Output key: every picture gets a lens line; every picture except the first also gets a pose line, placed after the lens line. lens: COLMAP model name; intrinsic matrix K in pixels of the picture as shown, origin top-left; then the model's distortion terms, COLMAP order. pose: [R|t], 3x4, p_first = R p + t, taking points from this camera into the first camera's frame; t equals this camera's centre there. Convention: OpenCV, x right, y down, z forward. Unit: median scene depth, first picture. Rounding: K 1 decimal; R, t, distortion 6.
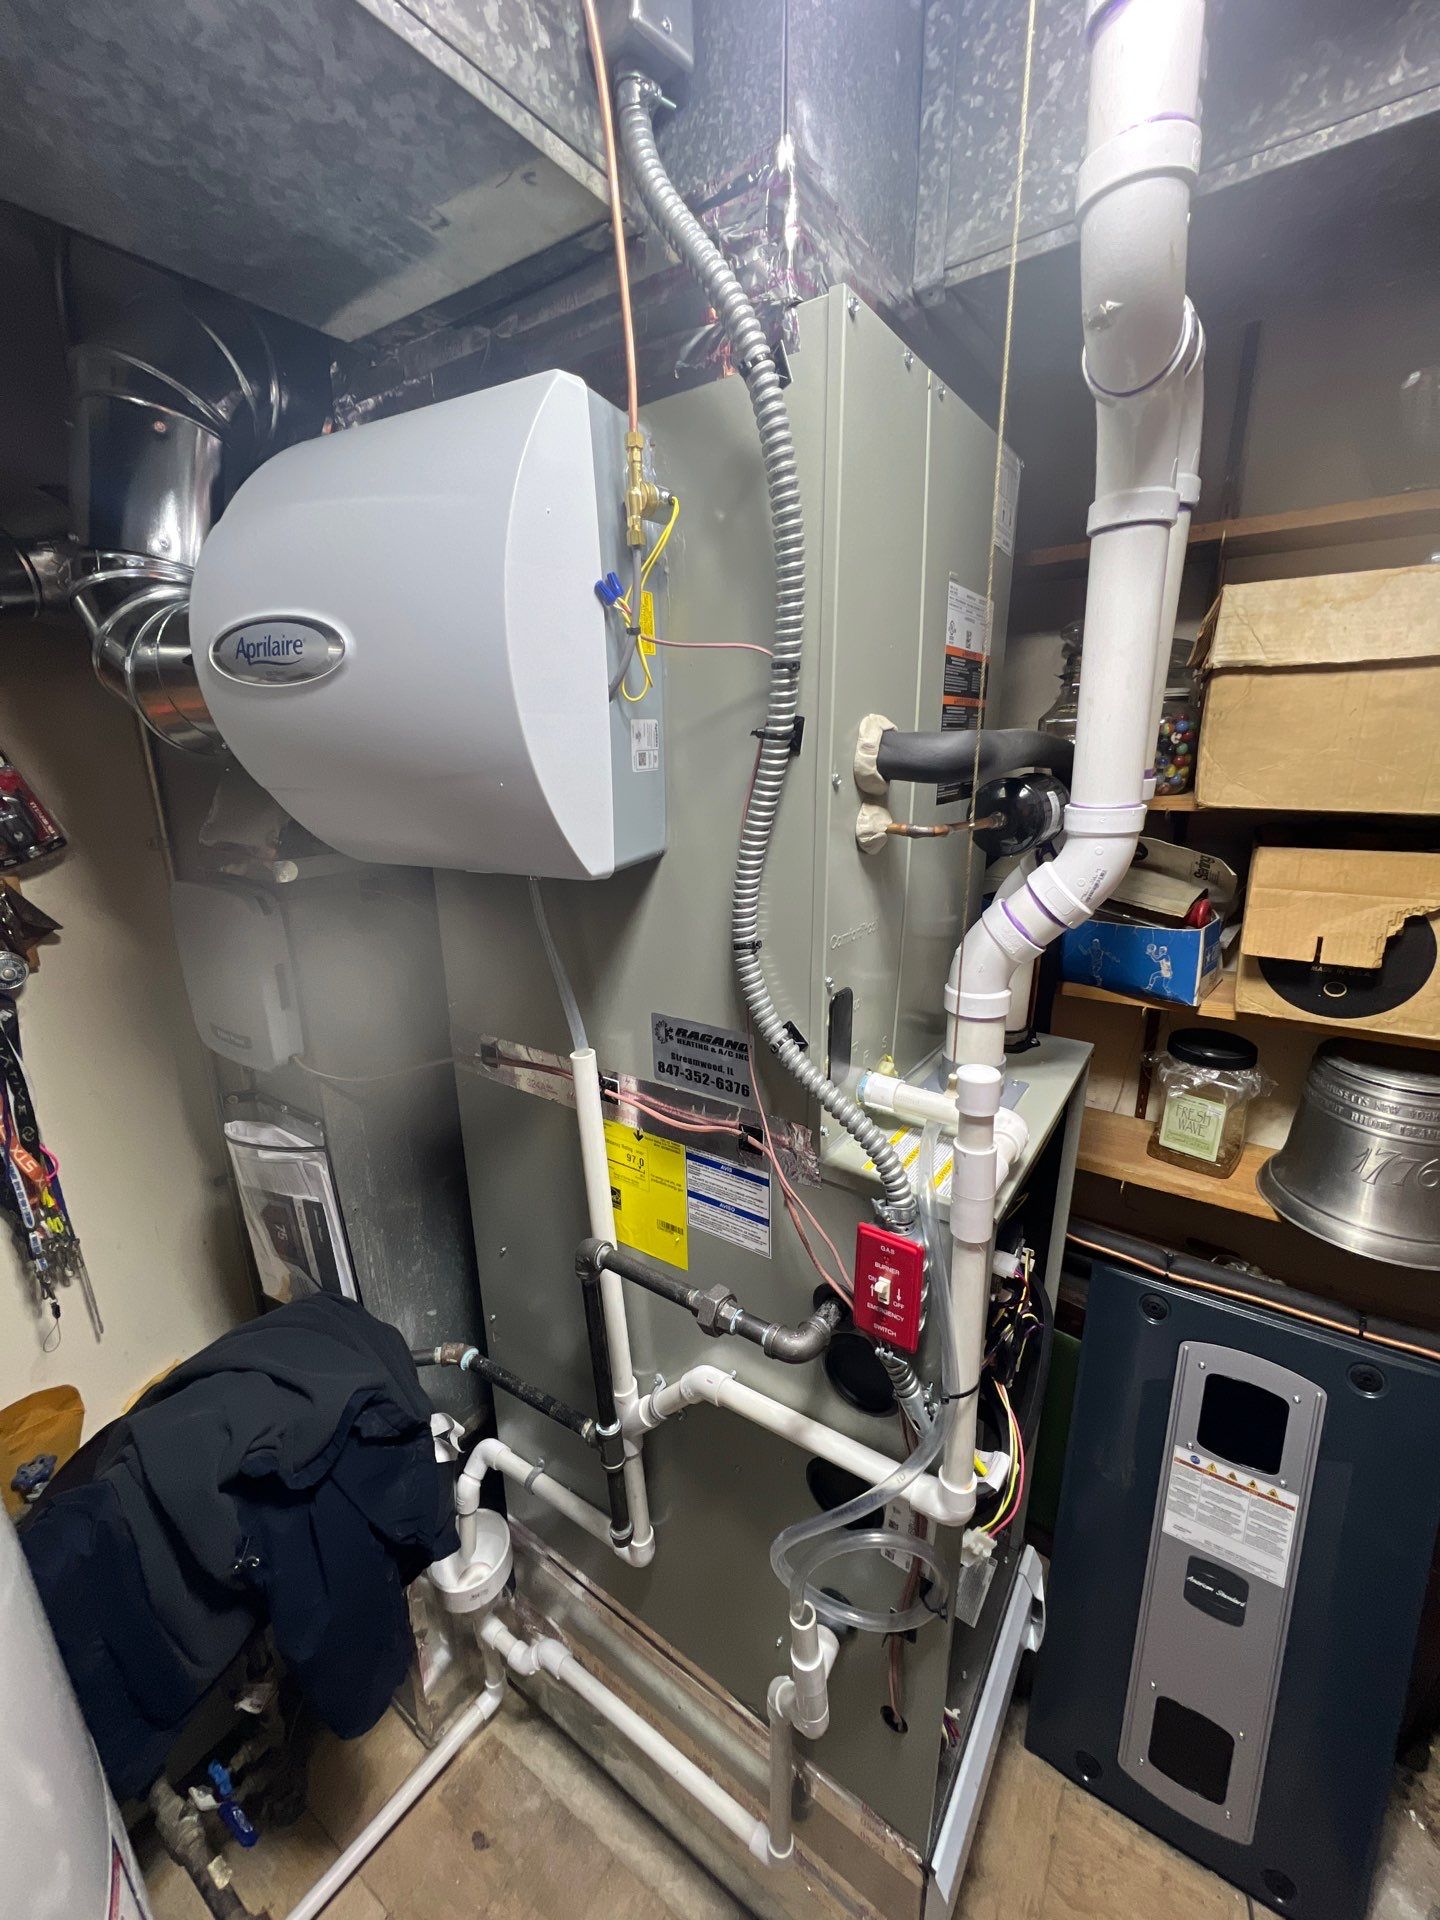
lens RADIAL K [[765.6, 0, 725.8], [0, 765.6, 960.3], [0, 0, 1]] dist [-0.000502, -0.000809]
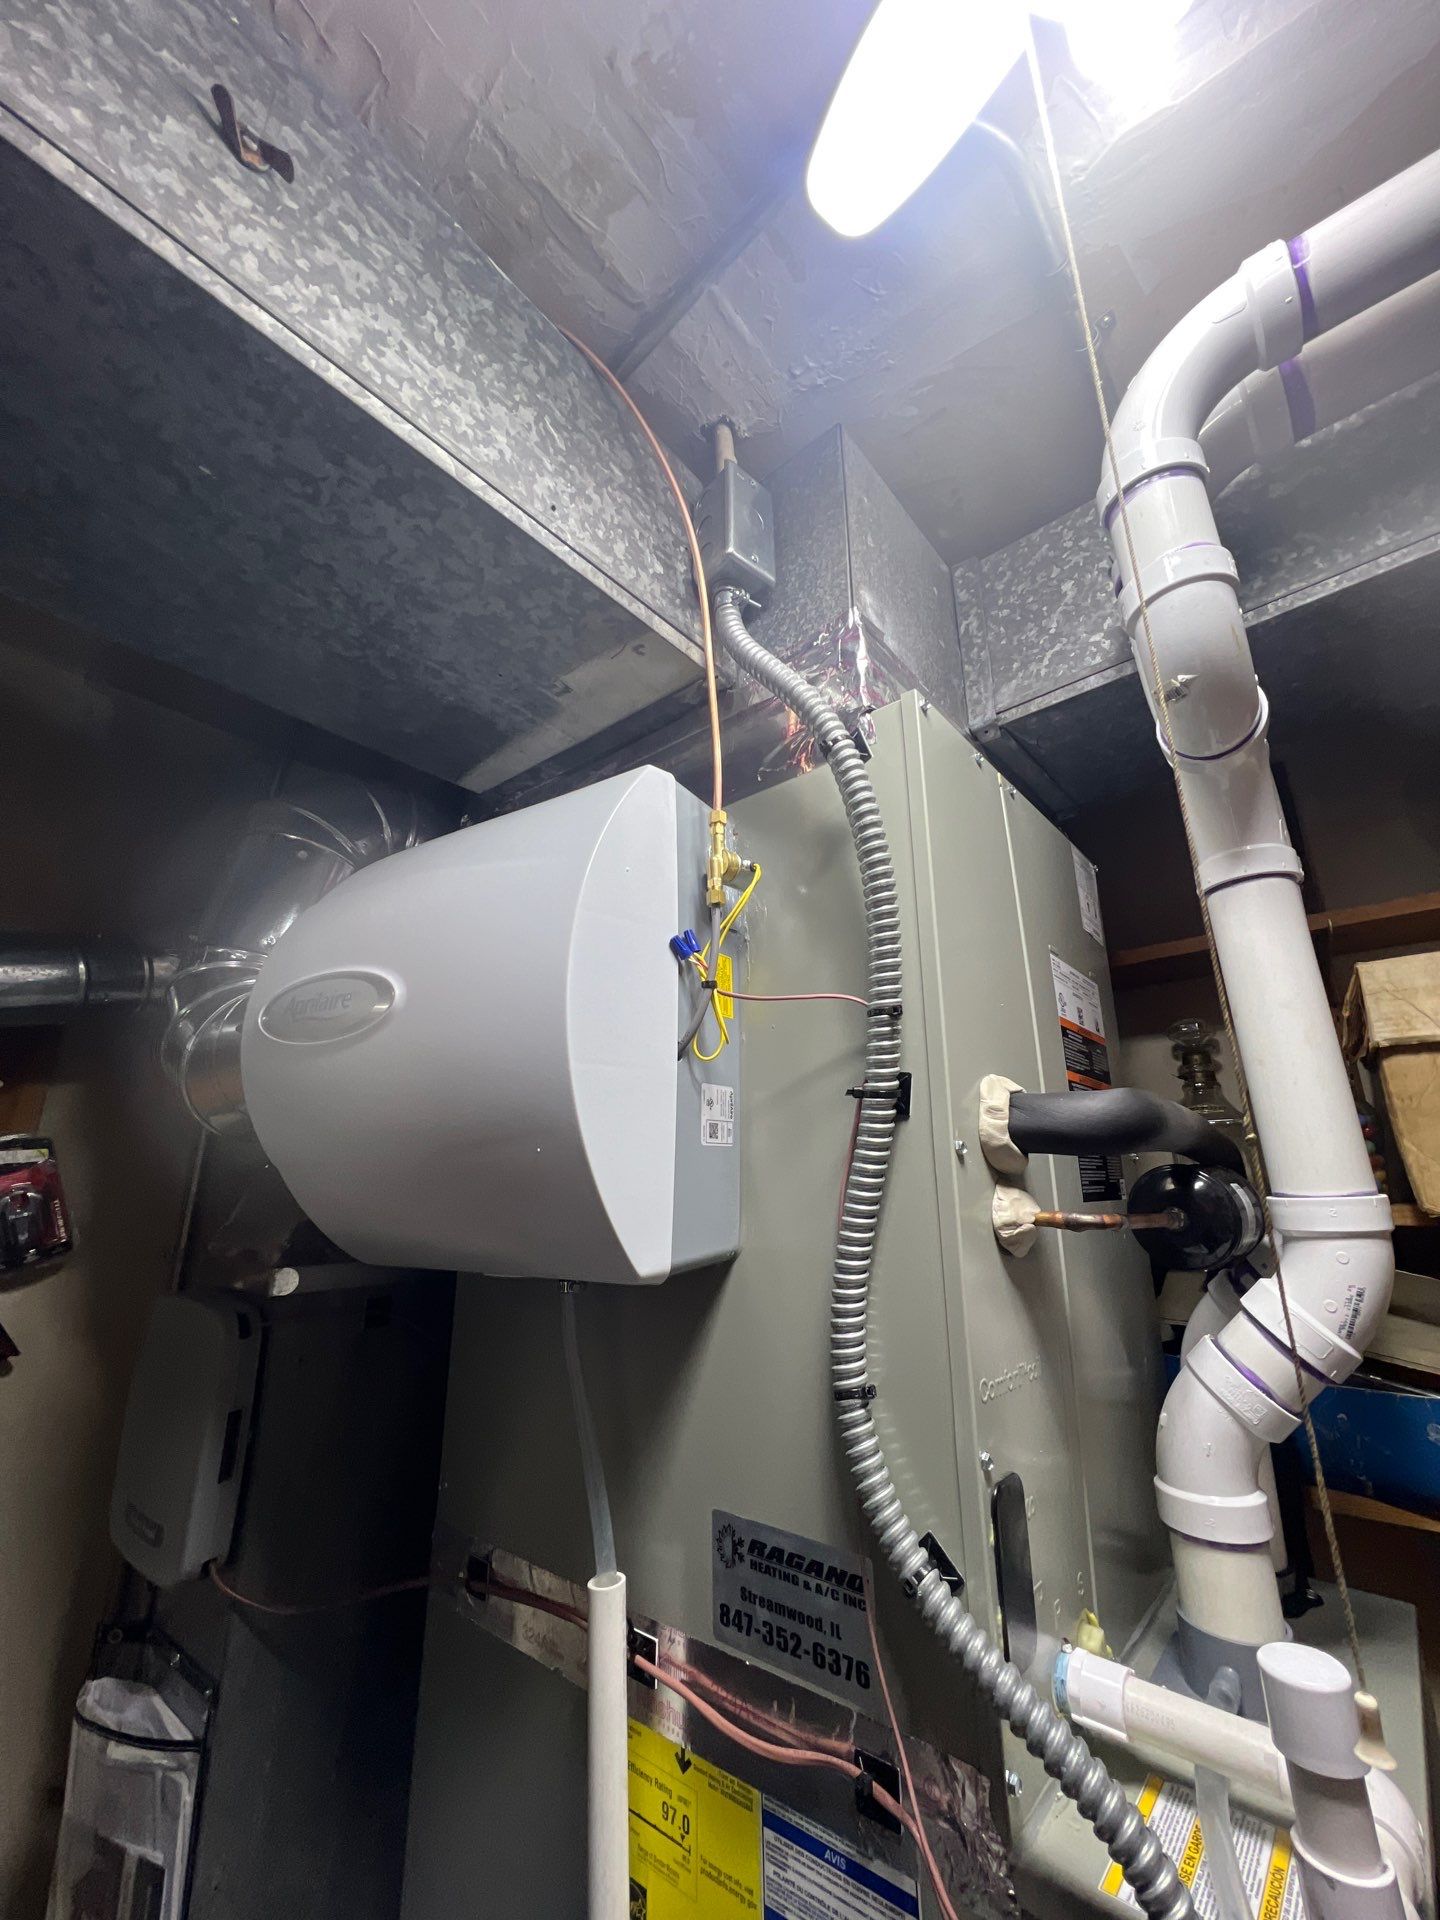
lens RADIAL K [[765.6, 0, 725.8], [0, 765.6, 960.3], [0, 0, 1]] dist [-0.000502, -0.000809]
pose [[0.995459, -0.021257, -0.092786, -0.016308], [-0.031902, 0.843870, -0.535598, 0.026505], [0.089684, 0.536126, 0.839360, 0.222425]]
